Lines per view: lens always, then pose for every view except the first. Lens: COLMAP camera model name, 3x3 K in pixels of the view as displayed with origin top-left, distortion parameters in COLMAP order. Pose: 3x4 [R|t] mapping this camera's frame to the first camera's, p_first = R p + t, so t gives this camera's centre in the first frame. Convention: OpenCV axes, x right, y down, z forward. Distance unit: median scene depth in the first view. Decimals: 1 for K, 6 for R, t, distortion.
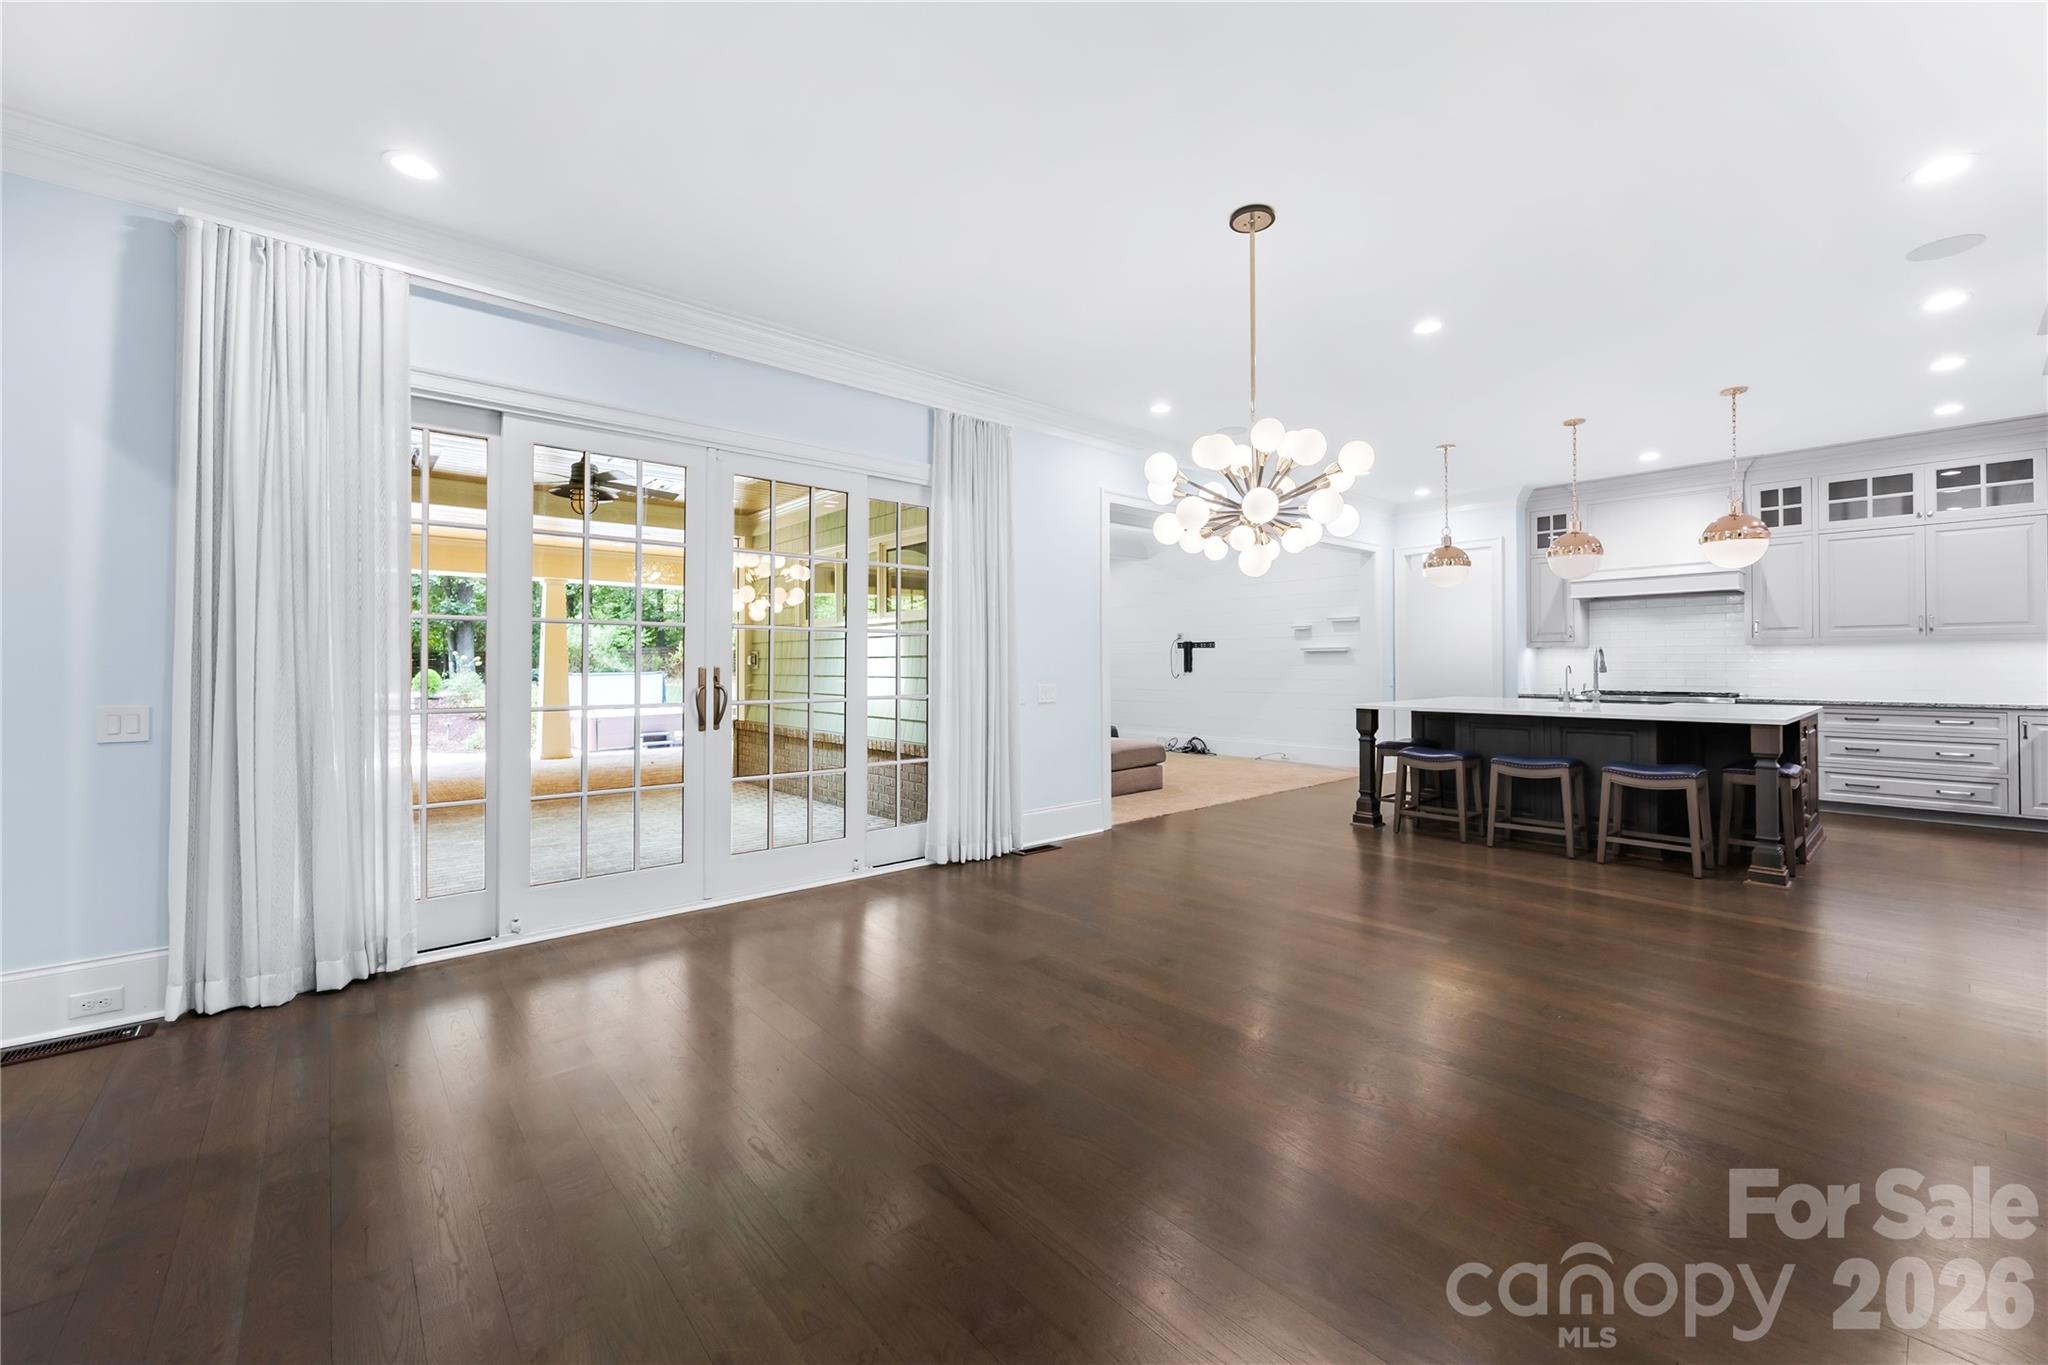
lens RADIAL K [[803.6, 0, 1022.9], [0, 803.6, 666.2], [0, 0, 1]] dist [0.001946, 0.000110]
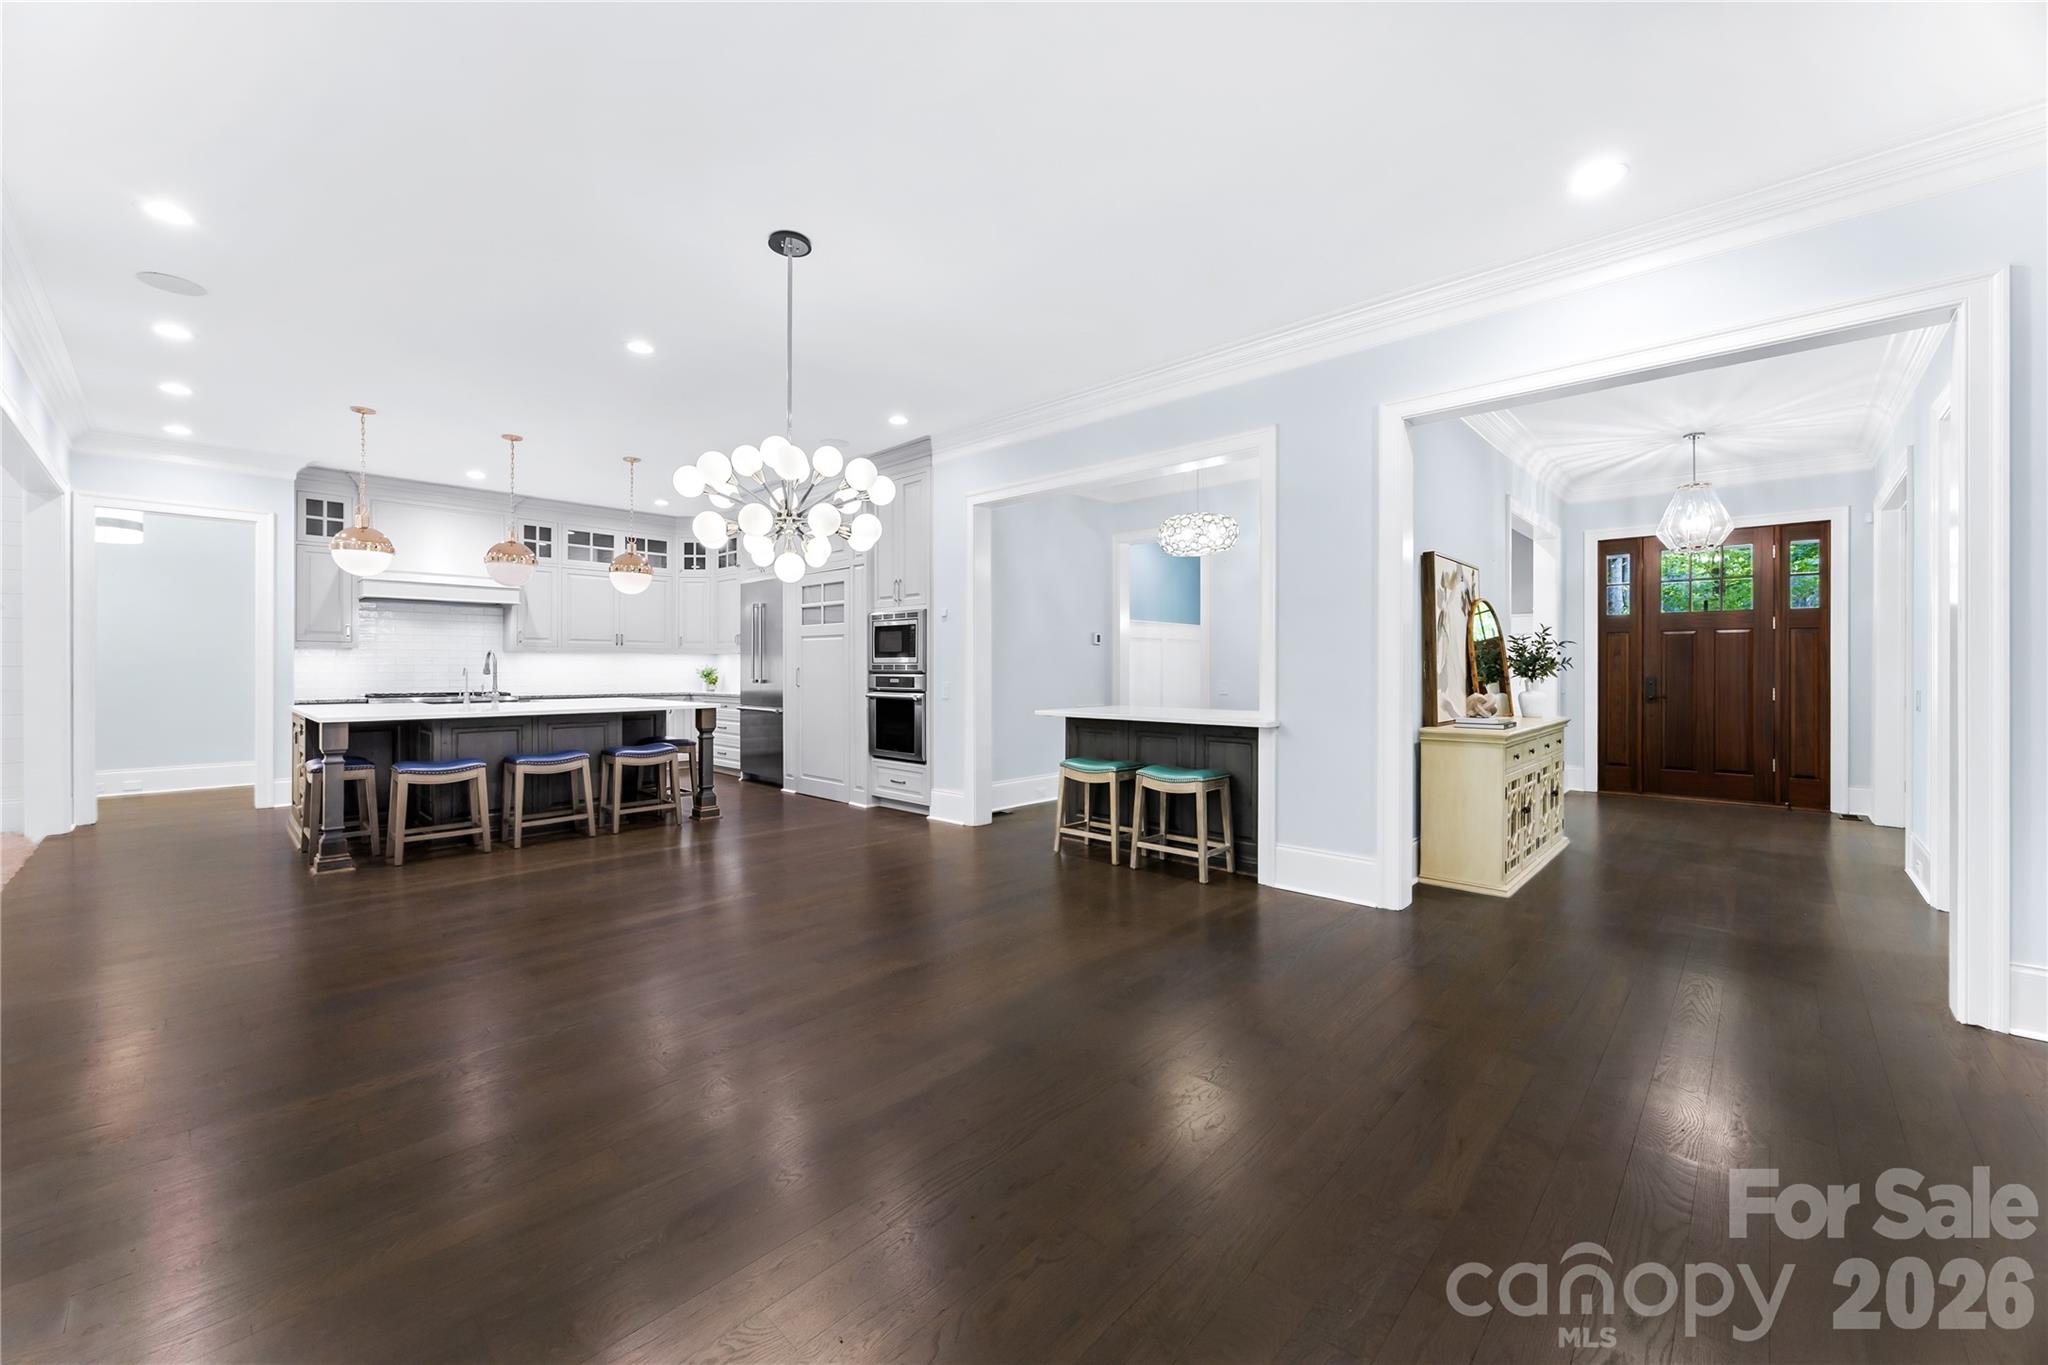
lens RADIAL K [[803.6, 0, 1008.8], [0, 803.6, 673.2], [0, 0, 1]] dist [0.001946, 0.000110]
pose [[-0.101022, -0.007505, 0.994856, -0.382241], [0.001720, 0.999969, 0.007718, -0.000413], [-0.994883, 0.002491, -0.101006, 0.397052]]
